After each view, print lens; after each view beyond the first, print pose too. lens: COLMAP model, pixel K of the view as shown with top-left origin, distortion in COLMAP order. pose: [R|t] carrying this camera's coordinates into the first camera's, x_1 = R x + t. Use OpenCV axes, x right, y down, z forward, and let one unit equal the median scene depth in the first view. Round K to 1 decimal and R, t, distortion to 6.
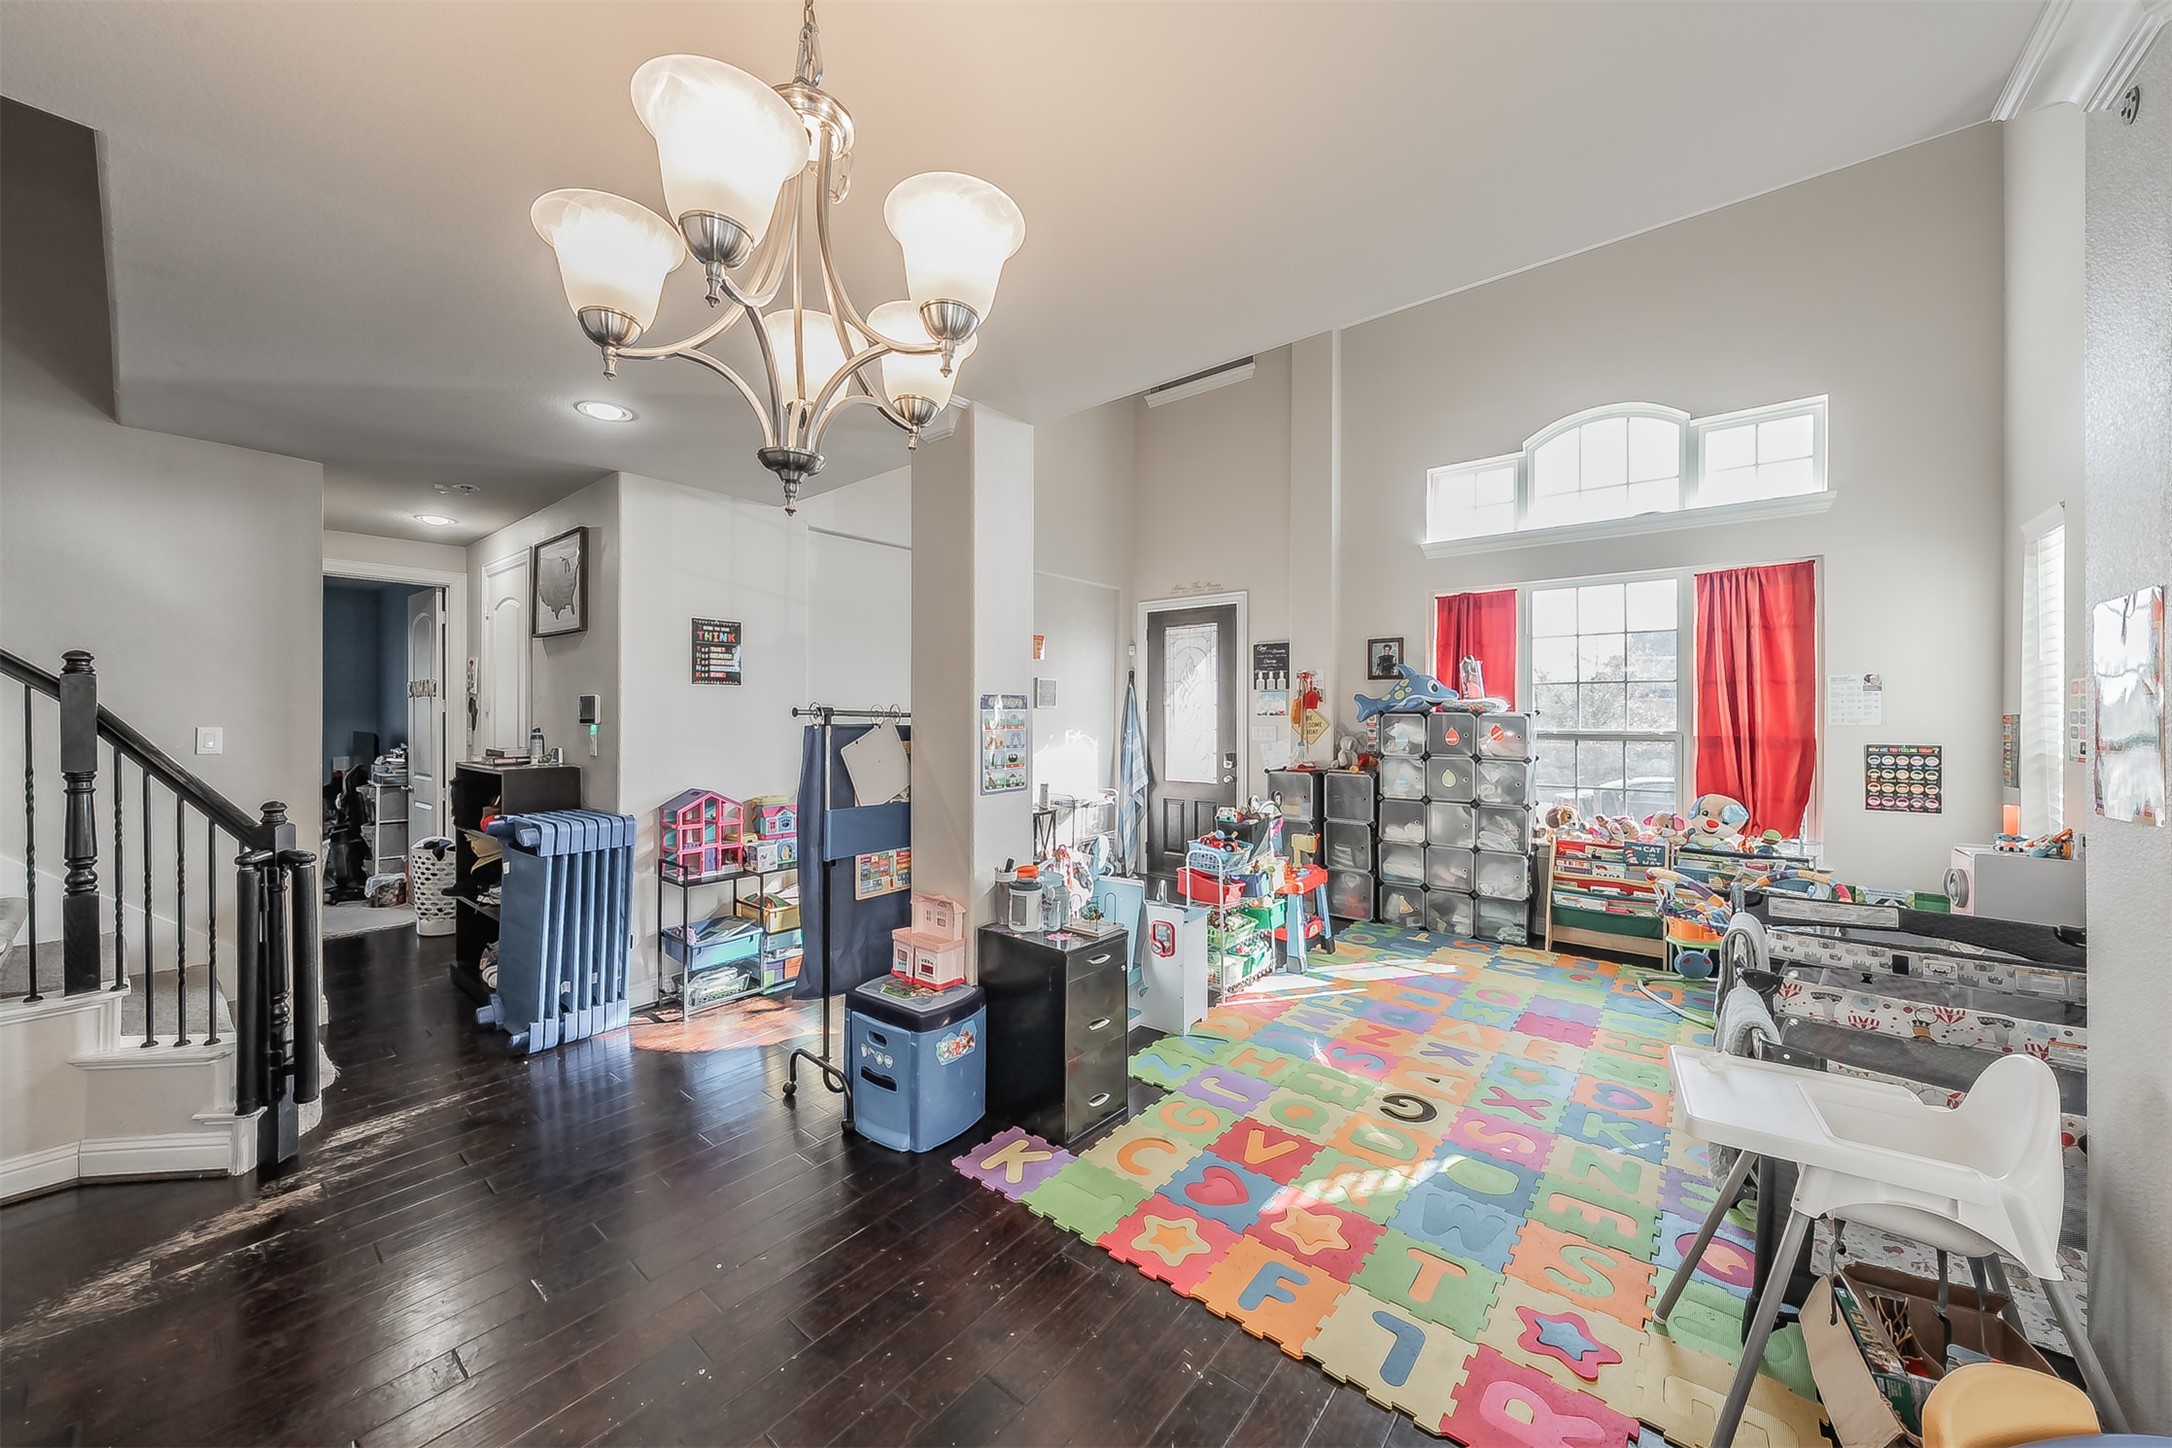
lens RADIAL K [[789.0, 0, 1020.2], [0, 789.0, 716.6], [0, 0, 1]] dist [-0.000877, -0.000168]
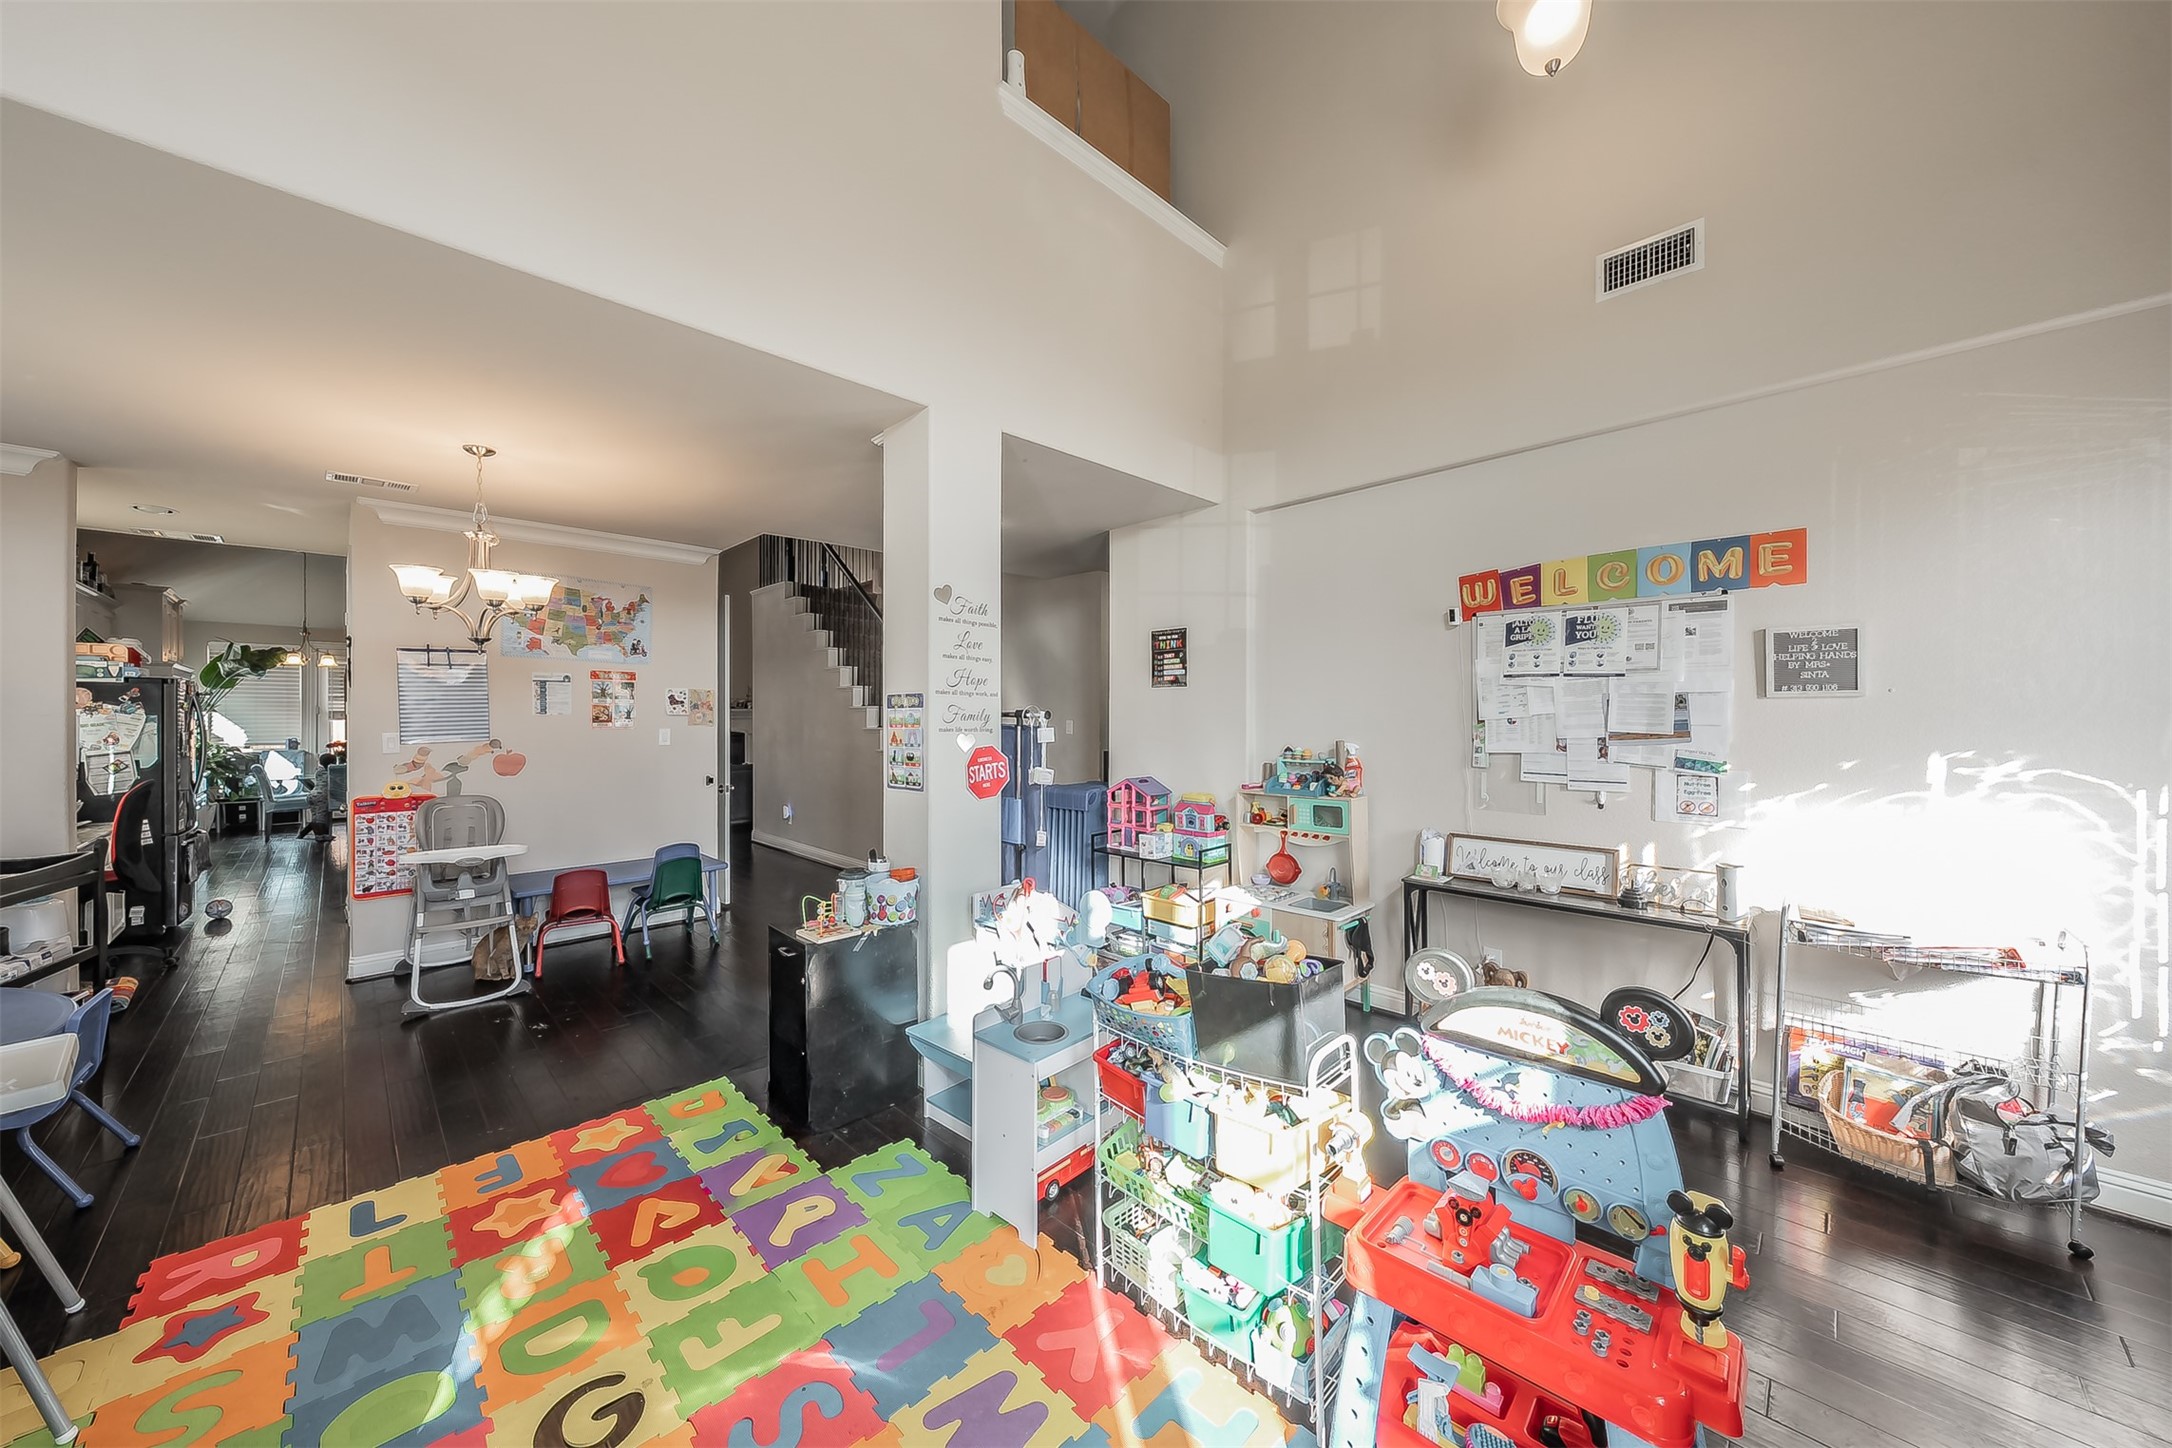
lens RADIAL K [[739.2, 0, 1086.0], [0, 739.2, 724.0], [0, 0, 1]] dist [-0.007189, 0.000185]
pose [[-0.054919, 0.011373, -0.998426, 1.074184], [-0.003166, 0.999928, 0.011565, -0.000141], [0.998486, 0.003796, -0.054879, 1.504769]]
